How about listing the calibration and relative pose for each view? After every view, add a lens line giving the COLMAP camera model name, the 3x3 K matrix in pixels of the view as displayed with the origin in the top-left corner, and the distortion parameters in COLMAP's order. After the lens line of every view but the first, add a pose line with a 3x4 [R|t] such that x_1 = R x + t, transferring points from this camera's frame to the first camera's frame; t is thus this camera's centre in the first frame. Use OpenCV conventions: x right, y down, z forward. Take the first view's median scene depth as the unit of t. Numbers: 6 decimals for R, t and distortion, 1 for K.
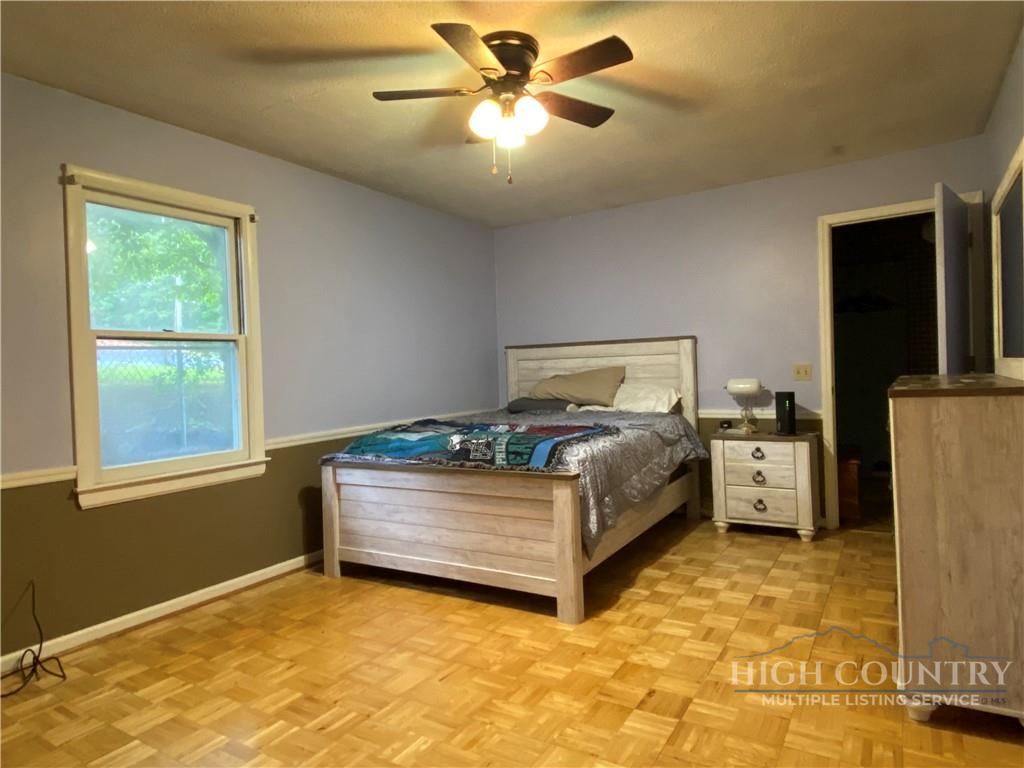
lens RADIAL K [[636.2, 0, 508.2], [0, 636.2, 379.3], [0, 0, 1]] dist [0.003651, -0.000138]
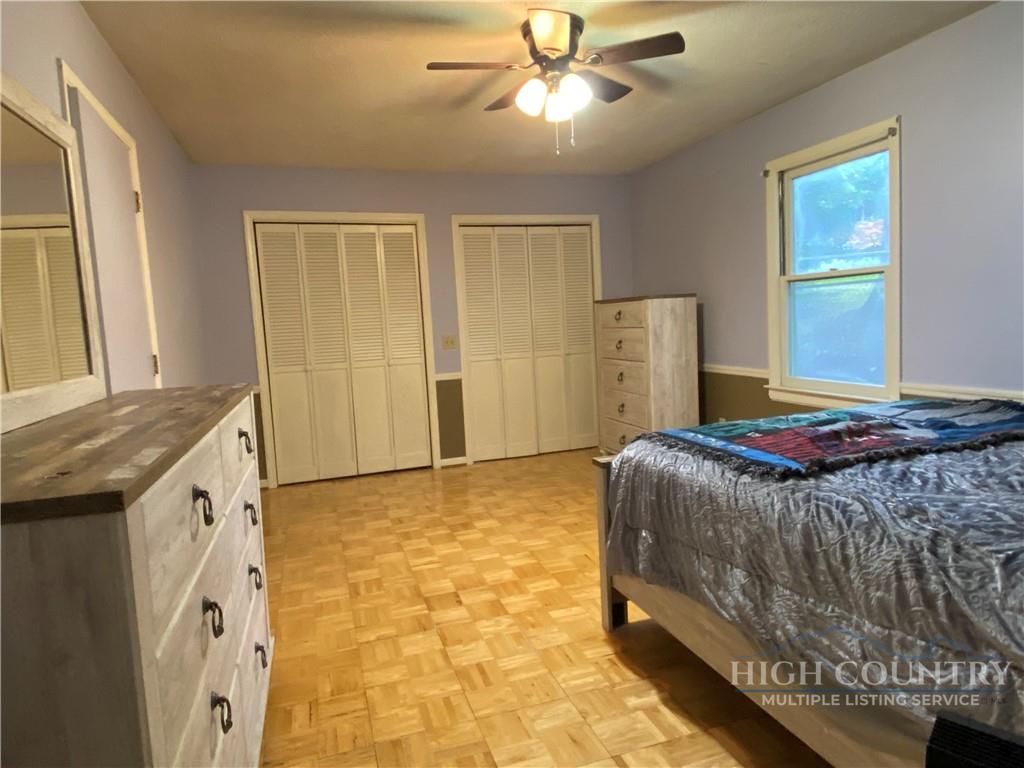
lens RADIAL K [[636.2, 0, 509.7], [0, 636.2, 382.4], [0, 0, 1]] dist [0.003651, -0.000138]
pose [[-0.647297, 0.149770, -0.747379, 0.871733], [0.063370, 0.987686, 0.143041, -0.092059], [0.759599, 0.045229, -0.648817, 1.578184]]
